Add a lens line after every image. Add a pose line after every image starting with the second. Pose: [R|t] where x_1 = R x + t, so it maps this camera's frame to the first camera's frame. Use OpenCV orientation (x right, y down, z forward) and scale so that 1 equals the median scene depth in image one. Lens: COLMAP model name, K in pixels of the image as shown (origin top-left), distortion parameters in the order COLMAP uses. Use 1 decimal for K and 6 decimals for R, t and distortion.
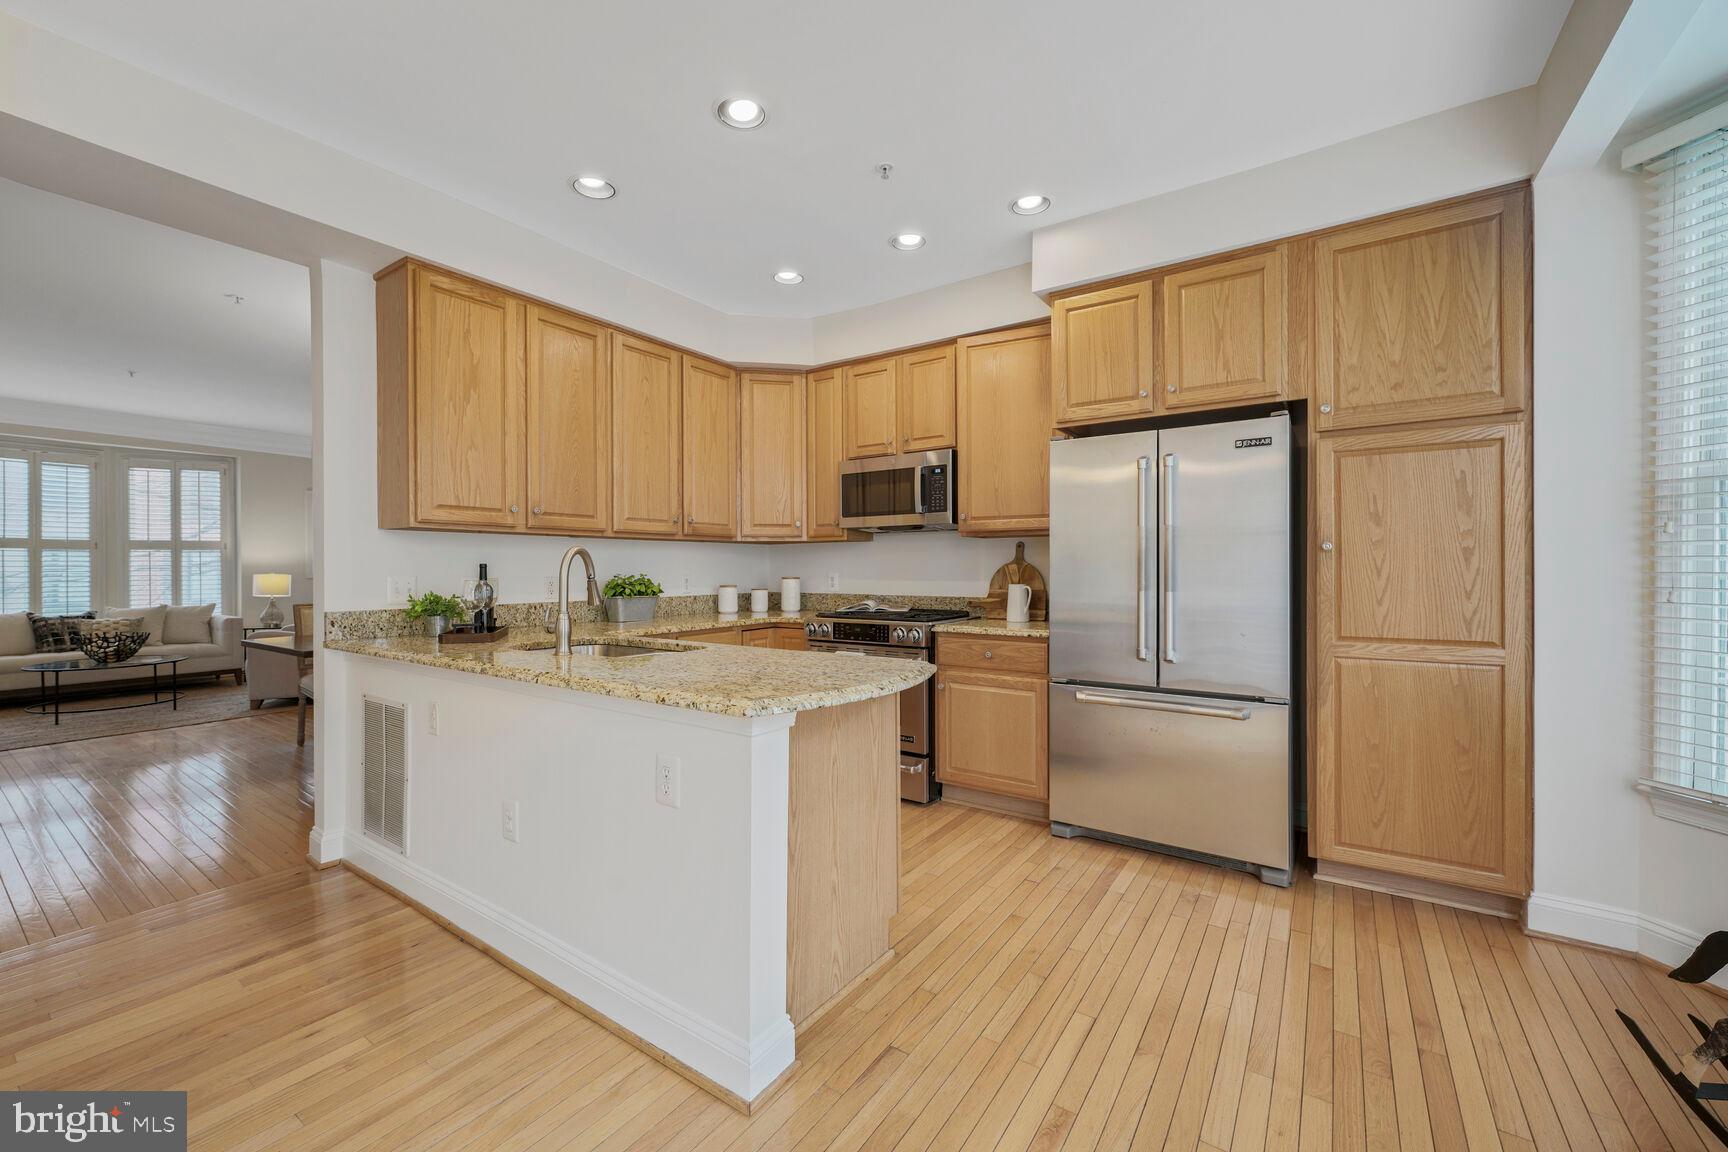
lens RADIAL K [[688.9, 0, 858.2], [0, 688.9, 572.4], [0, 0, 1]] dist [-0.002546, 0.000576]
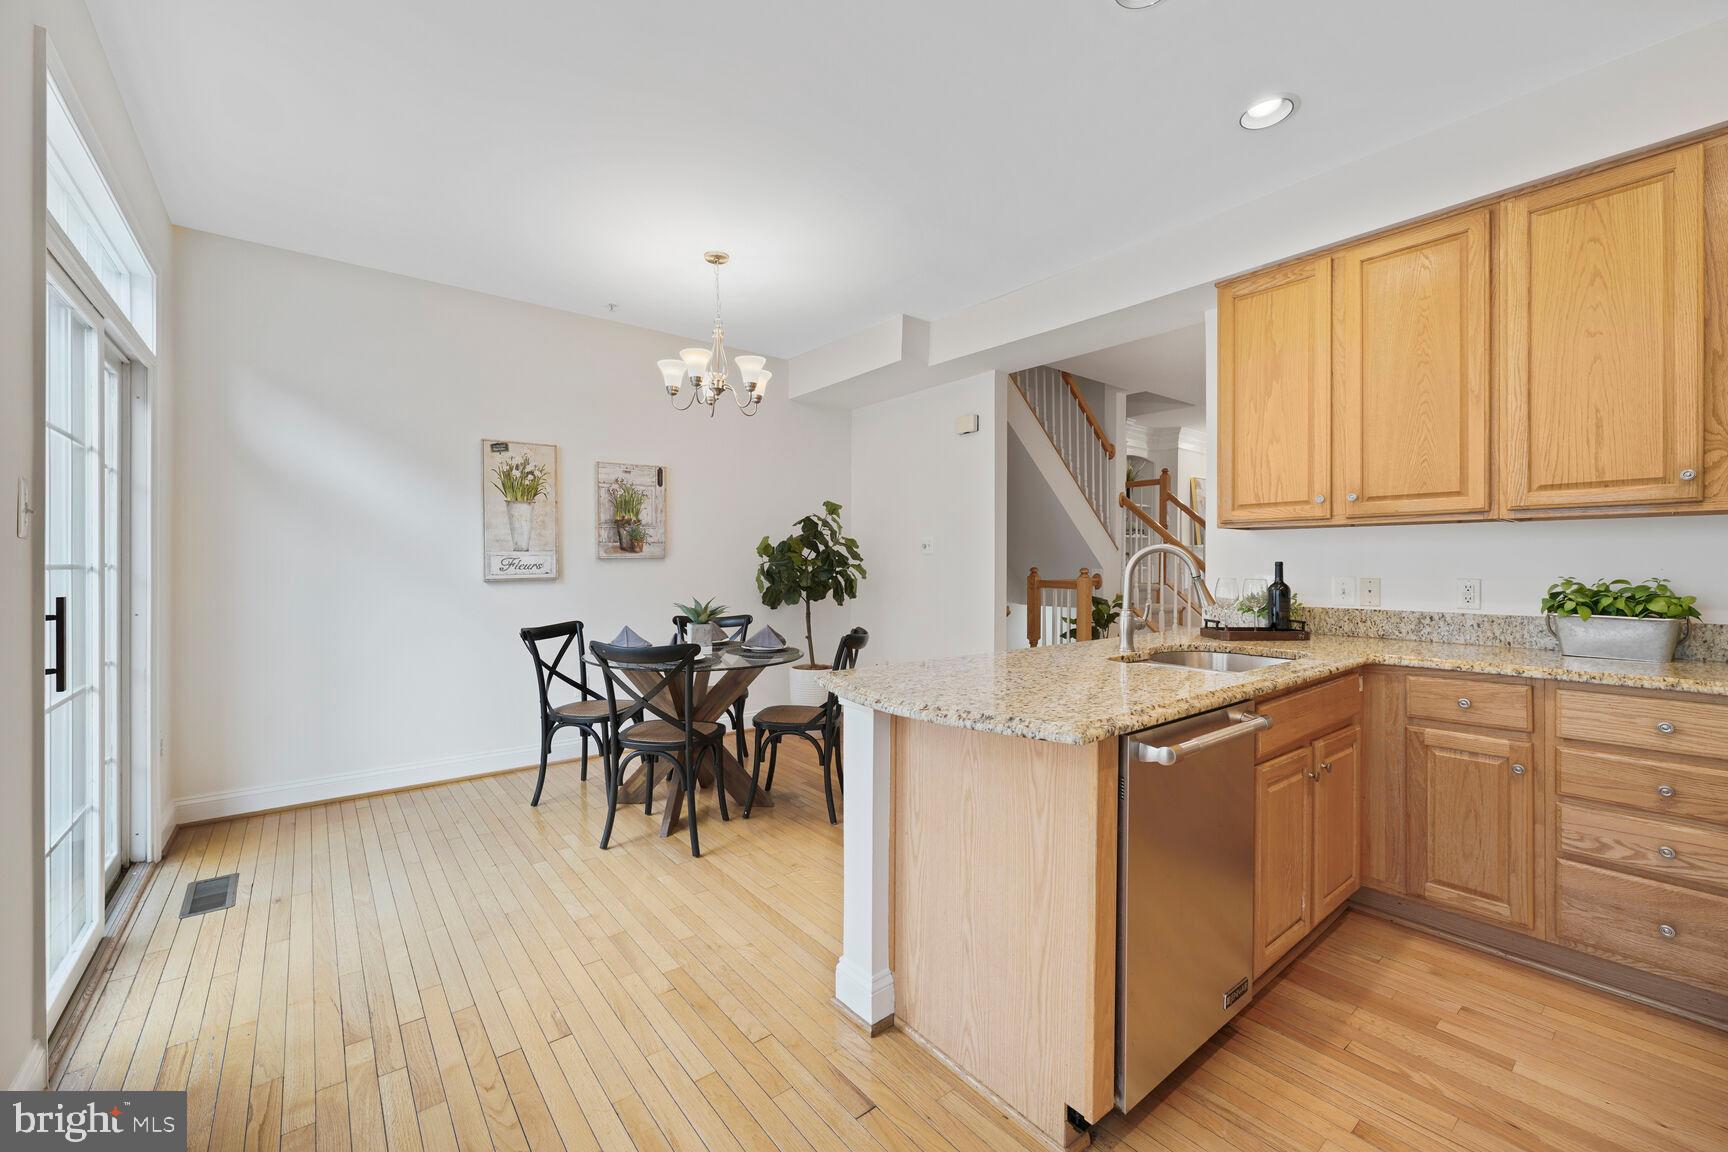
lens RADIAL K [[688.9, 0, 858.0], [0, 688.9, 566.6], [0, 0, 1]] dist [-0.002546, 0.000576]
pose [[-0.287748, 0.004161, -0.957697, 0.422006], [-0.006435, 0.999960, 0.006278, -0.006657], [0.957684, 0.007969, -0.287710, 0.575233]]
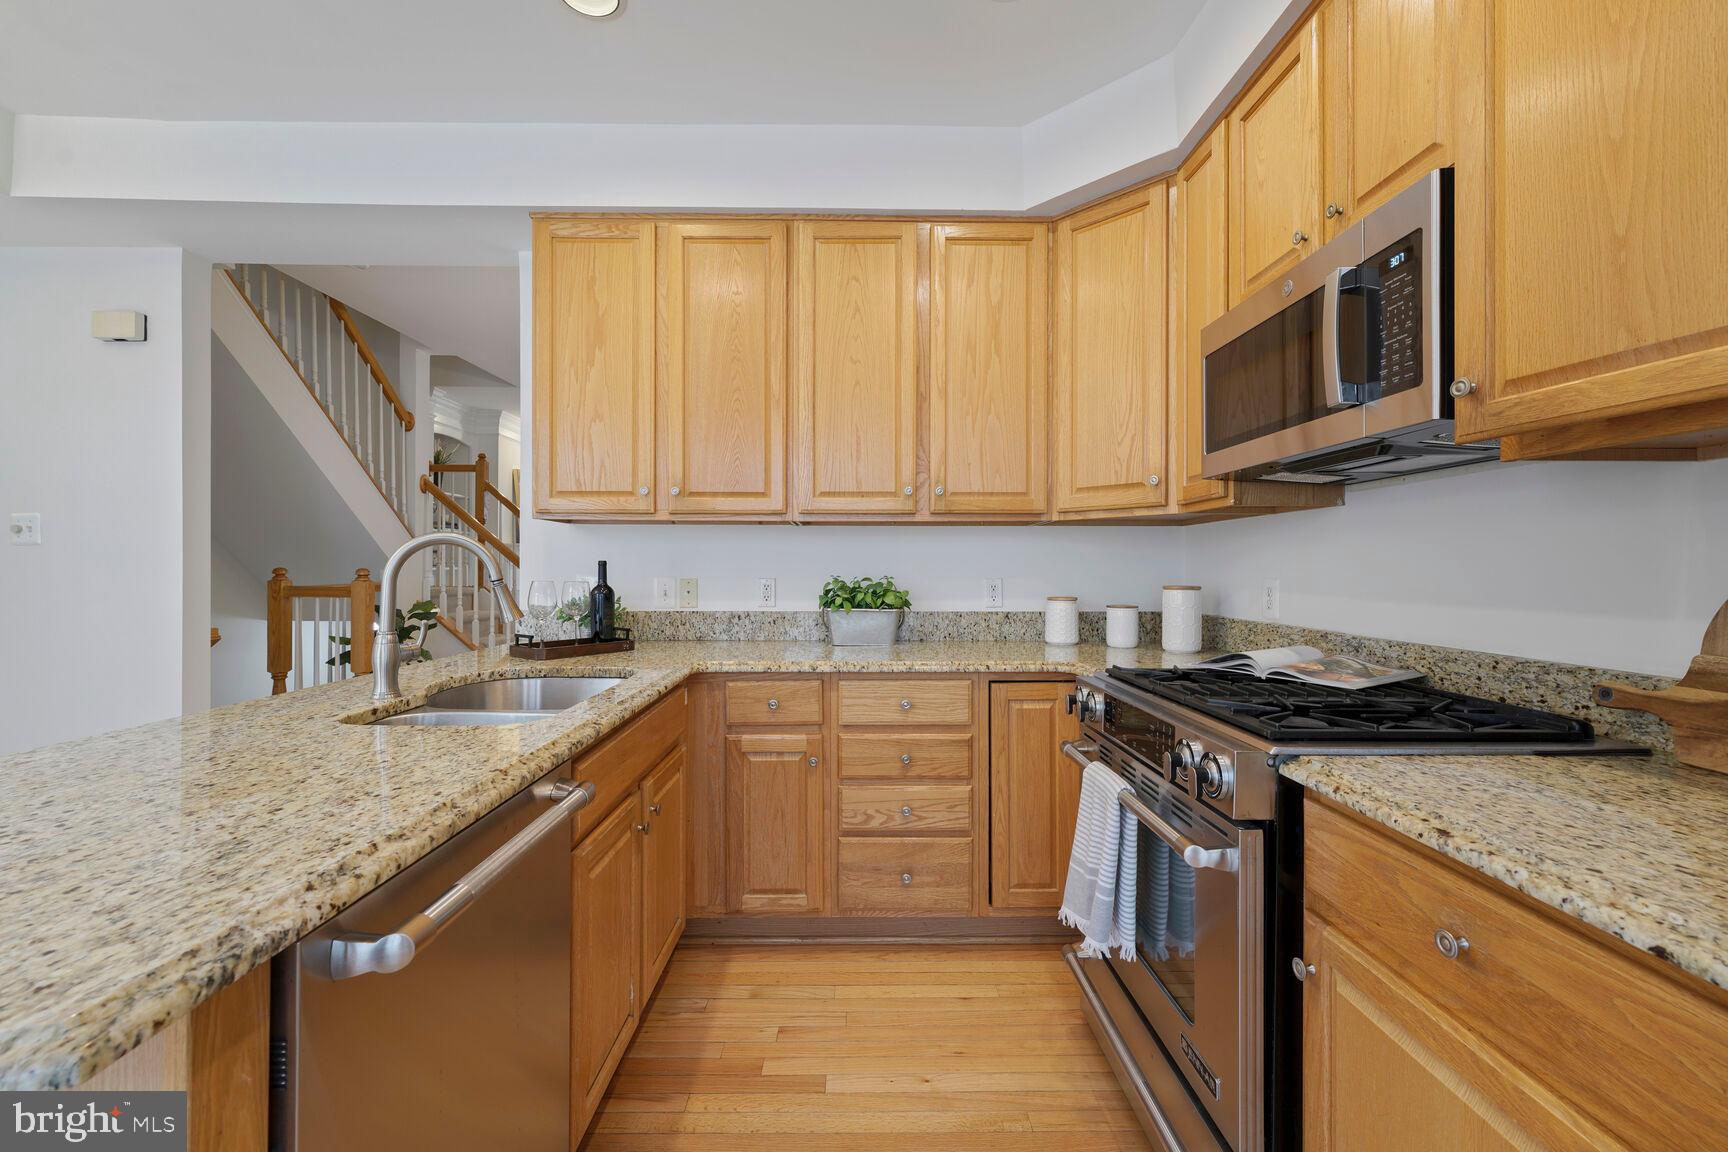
lens RADIAL K [[688.9, 0, 861.2], [0, 688.9, 569.5], [0, 0, 1]] dist [-0.002546, 0.000576]
pose [[0.578927, 0.006669, -0.815352, 0.231982], [-0.008992, 0.999958, 0.001795, -0.005303], [0.815330, 0.006293, 0.578963, 0.624649]]
